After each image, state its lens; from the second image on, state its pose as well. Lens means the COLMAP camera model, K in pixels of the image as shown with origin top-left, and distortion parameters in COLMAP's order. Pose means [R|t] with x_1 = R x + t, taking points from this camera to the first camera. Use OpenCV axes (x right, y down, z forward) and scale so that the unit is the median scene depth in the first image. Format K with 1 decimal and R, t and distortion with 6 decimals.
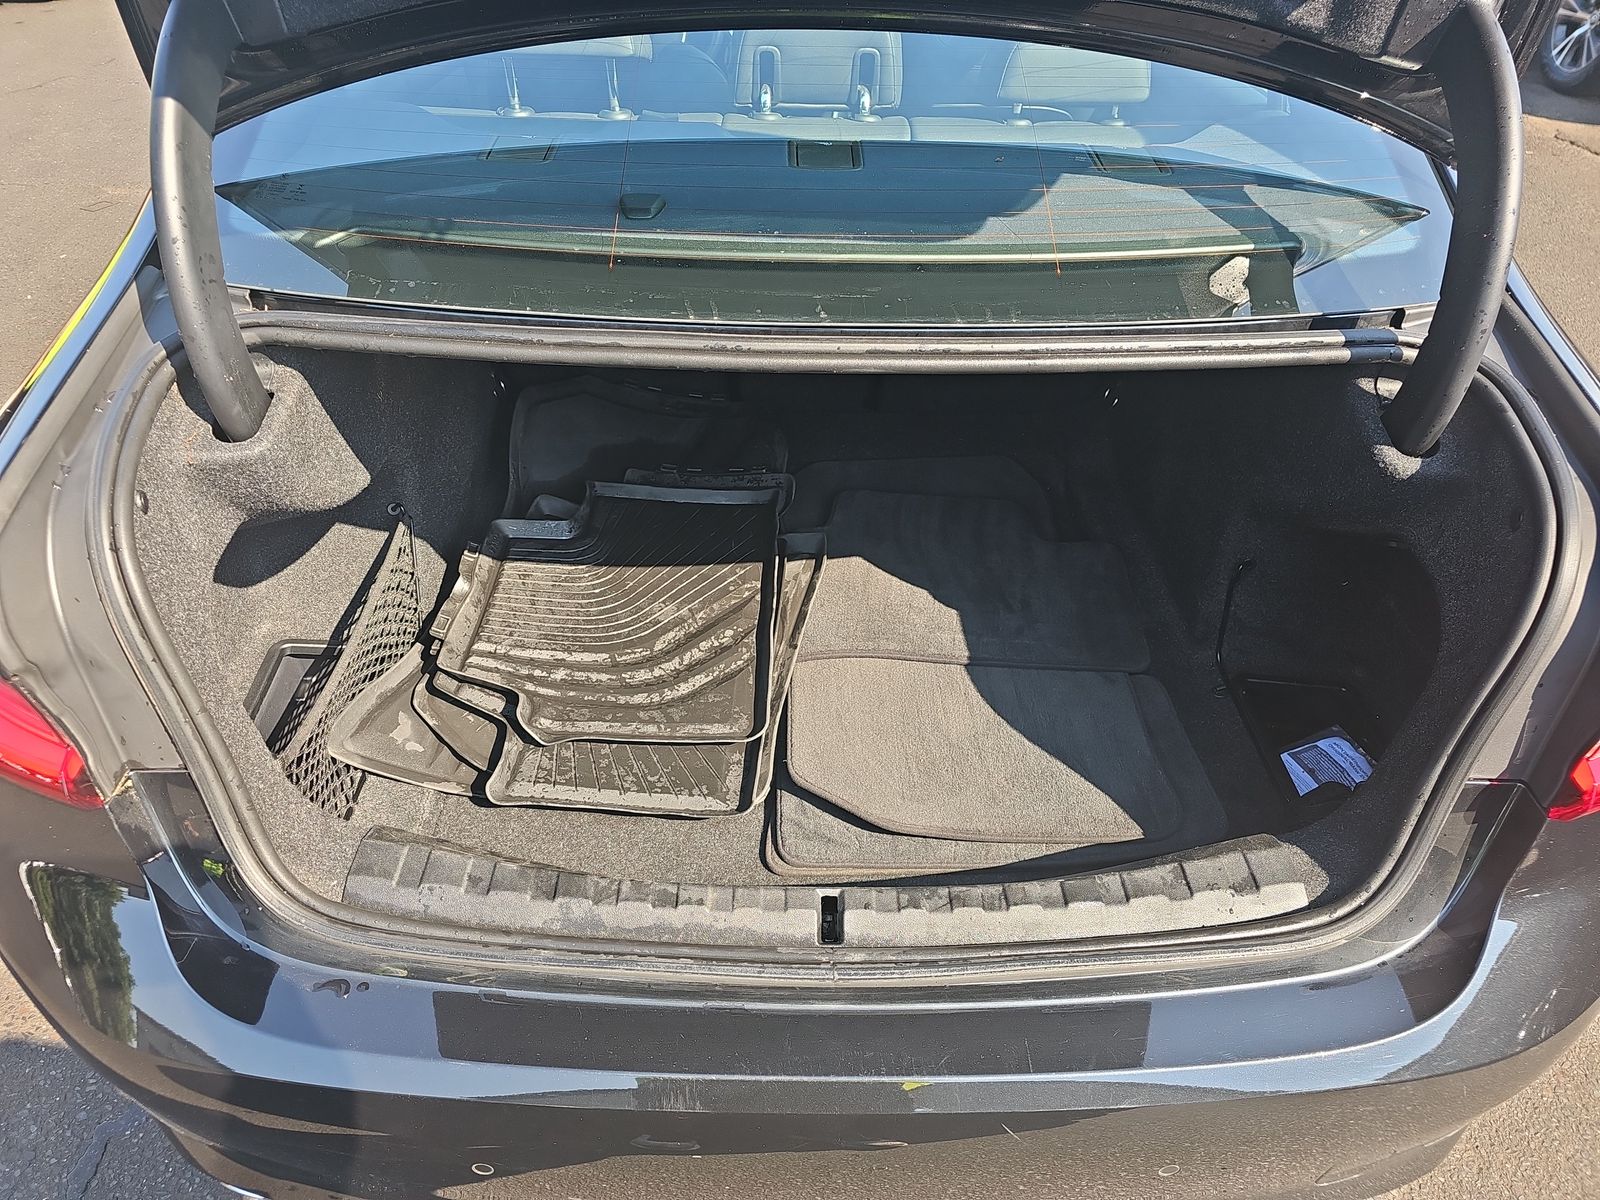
lens RADIAL K [[1059.3, 0, 793.7], [0, 1059.3, 600.9], [0, 0, 1]] dist [-0.010084, -0.002328]
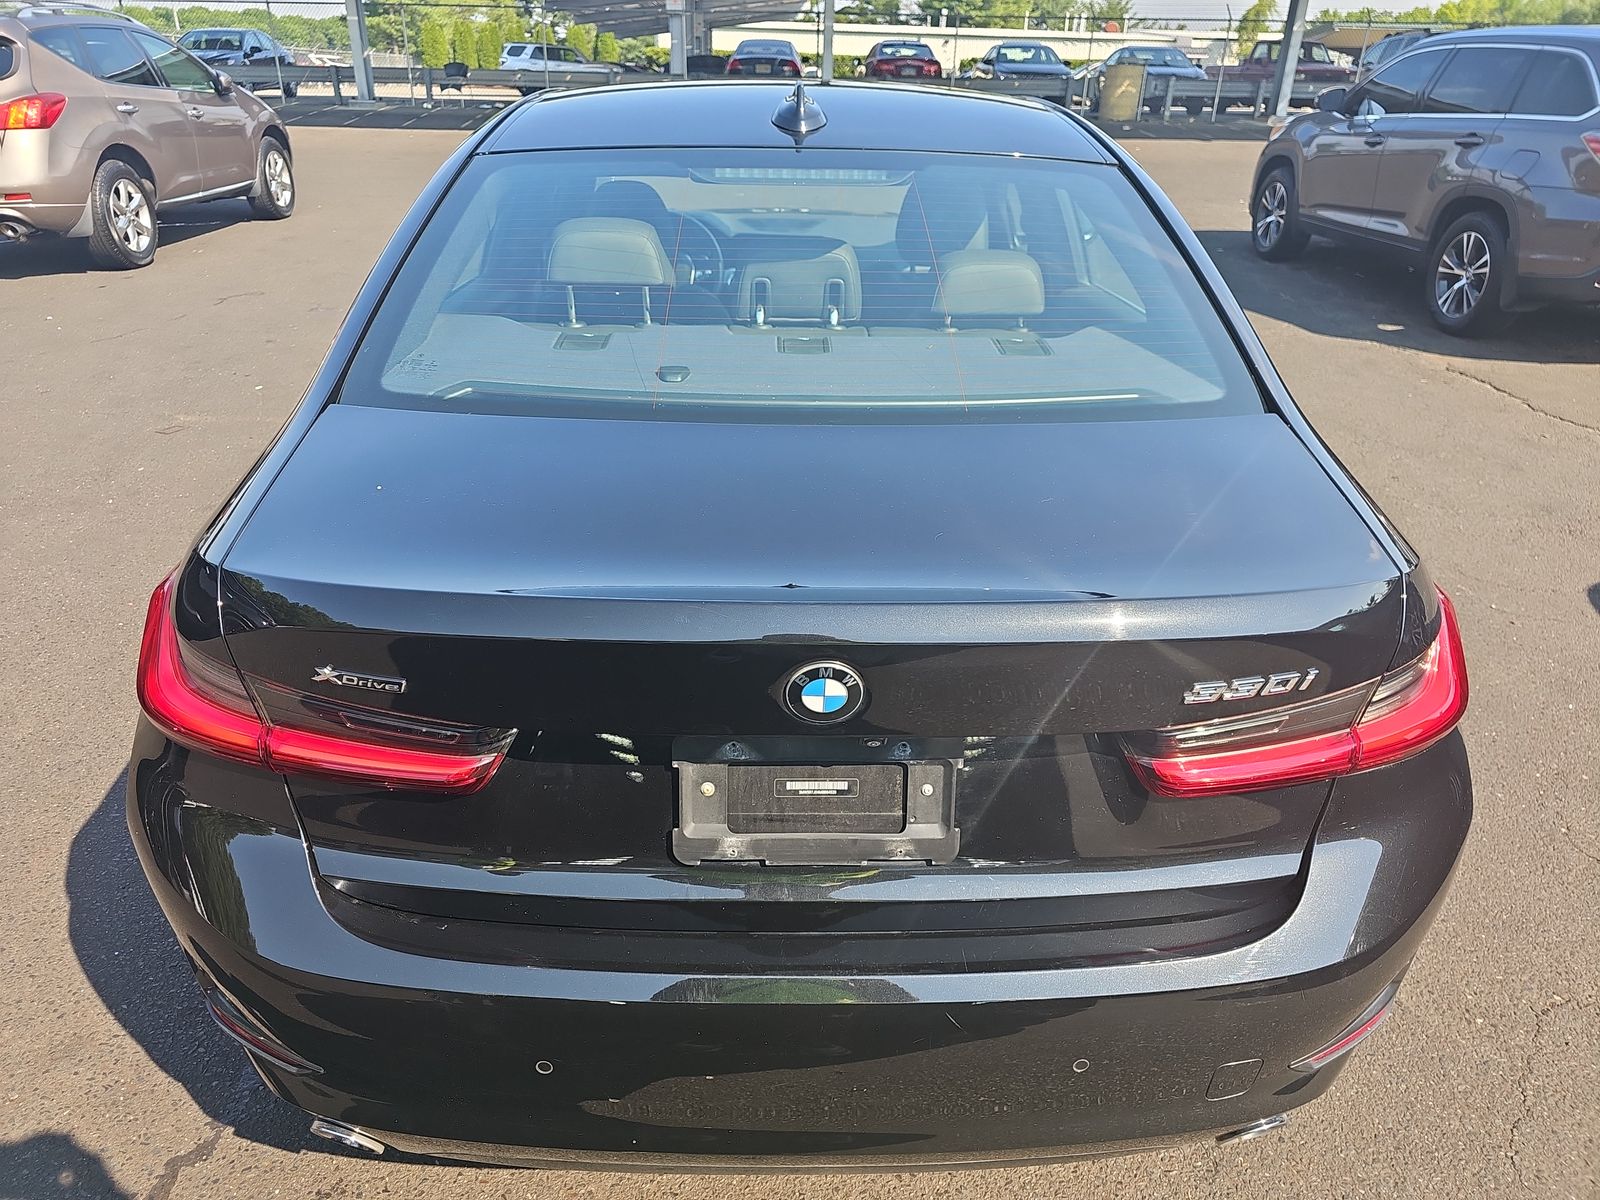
lens RADIAL K [[1059.3, 0, 801.8], [0, 1059.3, 615.0], [0, 0, 1]] dist [-0.010084, -0.002328]
pose [[0.999815, -0.010590, 0.016072, 0.001293], [0.013632, 0.979110, -0.202873, 0.158463], [-0.013588, 0.203054, 0.979073, -0.220039]]
